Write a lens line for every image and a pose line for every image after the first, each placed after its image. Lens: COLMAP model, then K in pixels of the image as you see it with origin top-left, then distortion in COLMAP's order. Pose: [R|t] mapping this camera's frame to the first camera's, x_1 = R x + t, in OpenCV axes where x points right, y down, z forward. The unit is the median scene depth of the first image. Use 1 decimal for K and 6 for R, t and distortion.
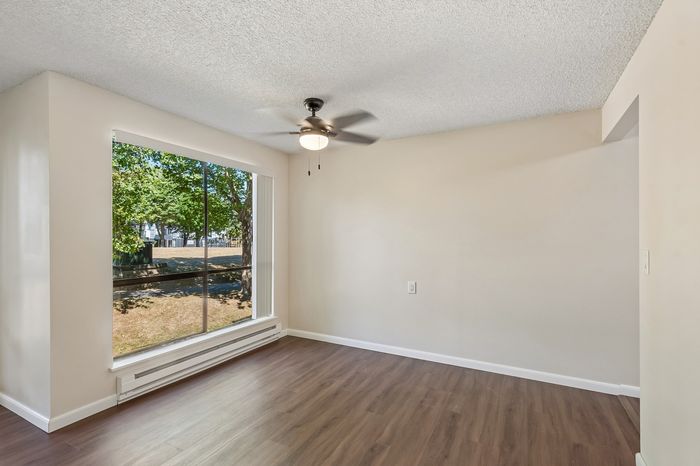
lens RADIAL K [[336.0, 0, 347.3], [0, 336.0, 237.1], [0, 0, 1]] dist [0.005498, 0.000479]
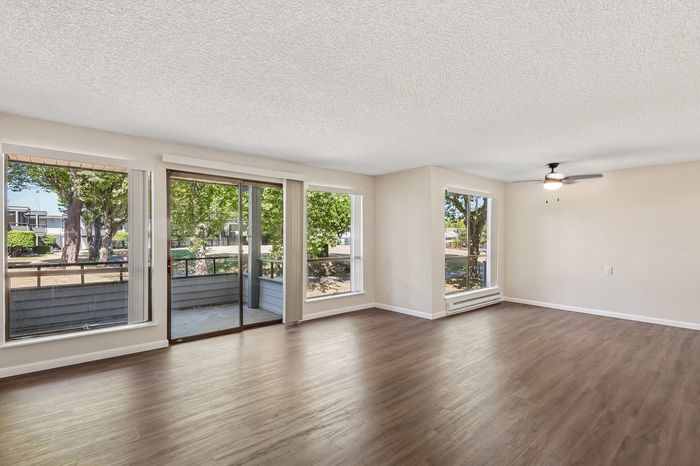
lens RADIAL K [[336.0, 0, 347.3], [0, 336.0, 237.1], [0, 0, 1]] dist [0.005498, 0.000479]
pose [[0.935169, 0.009665, -0.354069, -0.384326], [-0.009412, 0.999953, 0.002436, 0.003077], [0.354076, 0.001055, 0.935216, -0.875133]]
